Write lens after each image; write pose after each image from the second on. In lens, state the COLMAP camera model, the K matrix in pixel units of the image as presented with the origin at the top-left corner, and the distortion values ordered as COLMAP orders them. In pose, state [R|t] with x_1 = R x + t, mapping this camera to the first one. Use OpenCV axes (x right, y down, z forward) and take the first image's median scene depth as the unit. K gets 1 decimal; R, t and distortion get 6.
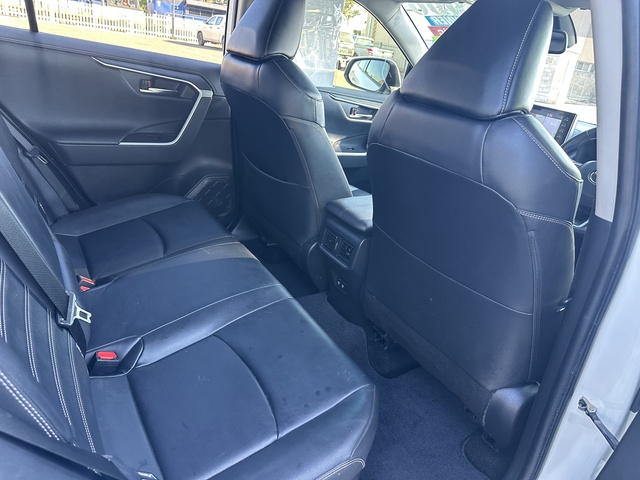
lens RADIAL K [[453.8, 0, 328.9], [0, 453.8, 250.5], [0, 0, 1]] dist [0.018236, -0.026960]
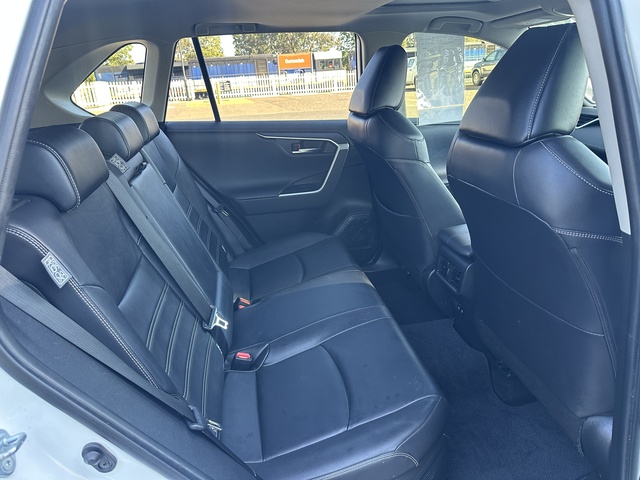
lens RADIAL K [[453.8, 0, 324.1], [0, 453.8, 256.5], [0, 0, 1]] dist [0.018236, -0.026960]
pose [[0.898065, -0.038722, -0.438156, 0.236146], [0.013295, 0.998052, -0.060954, 0.016715], [0.439662, 0.048915, 0.896830, -0.082548]]
